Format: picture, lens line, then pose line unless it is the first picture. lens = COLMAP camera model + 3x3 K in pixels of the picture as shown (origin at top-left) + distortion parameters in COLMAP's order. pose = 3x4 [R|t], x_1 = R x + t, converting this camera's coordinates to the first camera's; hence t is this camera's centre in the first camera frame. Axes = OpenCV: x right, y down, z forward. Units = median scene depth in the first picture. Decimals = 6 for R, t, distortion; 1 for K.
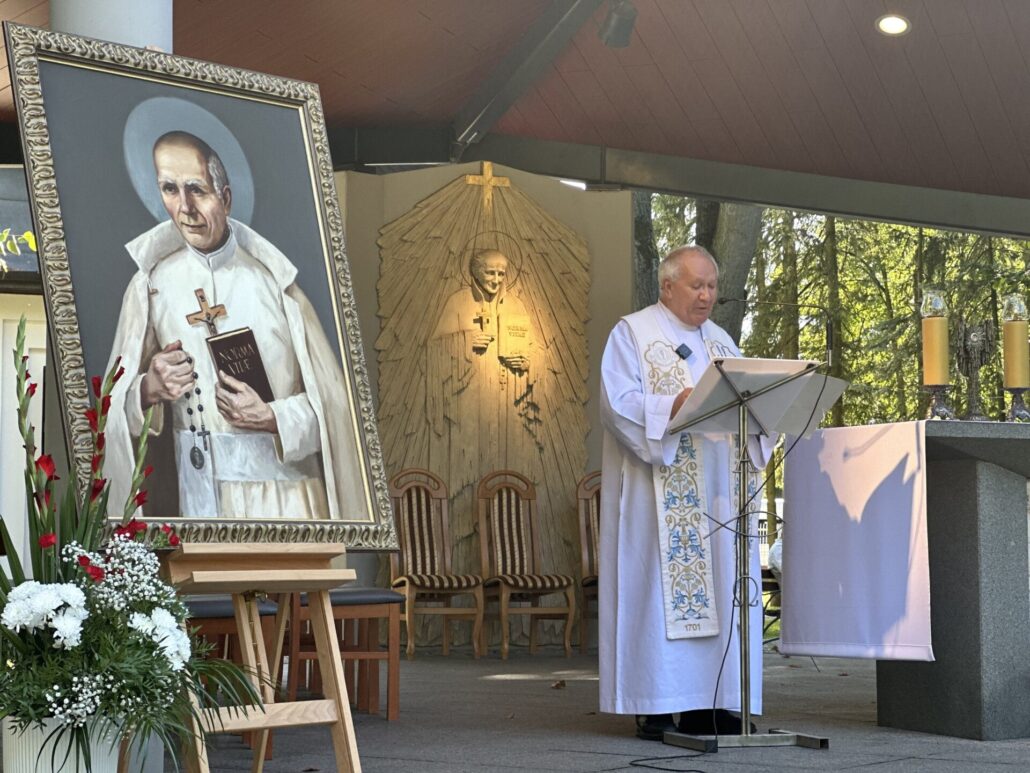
lens RADIAL K [[2325.0, 0, 515.0], [0, 2325.0, 386.5], [0, 0, 1]] dist [0.000561, 1.706621]
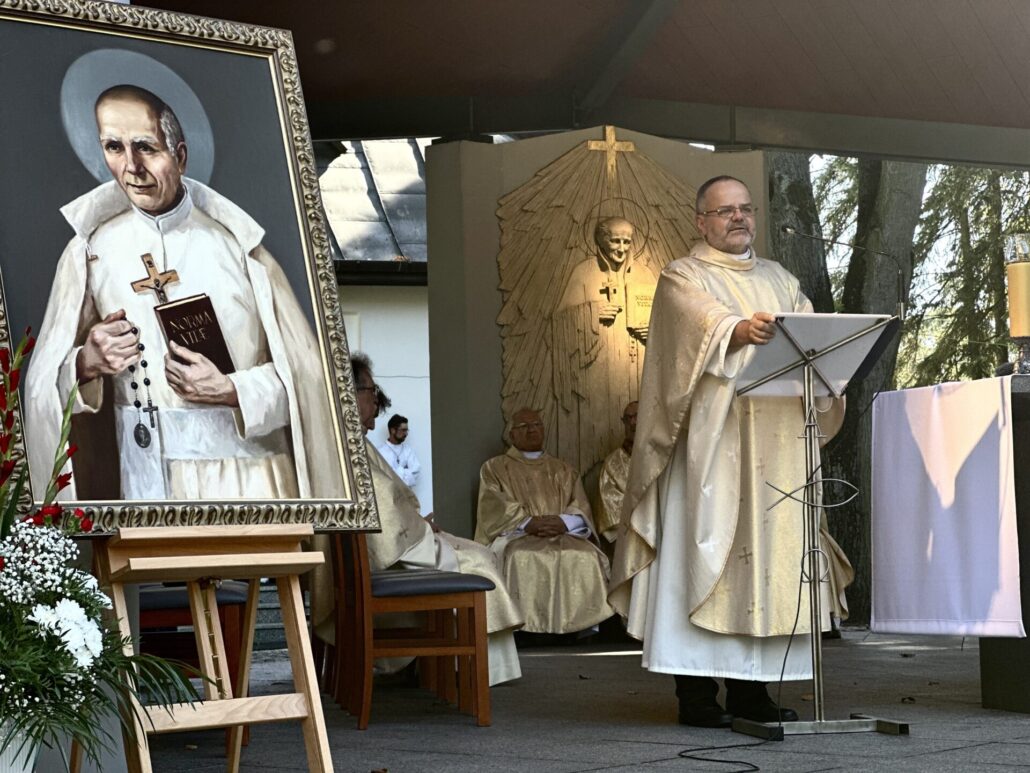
lens RADIAL K [[2325.0, 0, 515.0], [0, 2325.0, 386.5], [0, 0, 1]] dist [0.000561, 1.706621]
pose [[0.994587, -0.030800, -0.099233, 0.098047], [0.031557, 0.999484, 0.006072, 0.009680], [0.098994, -0.009170, 0.995046, 0.088569]]
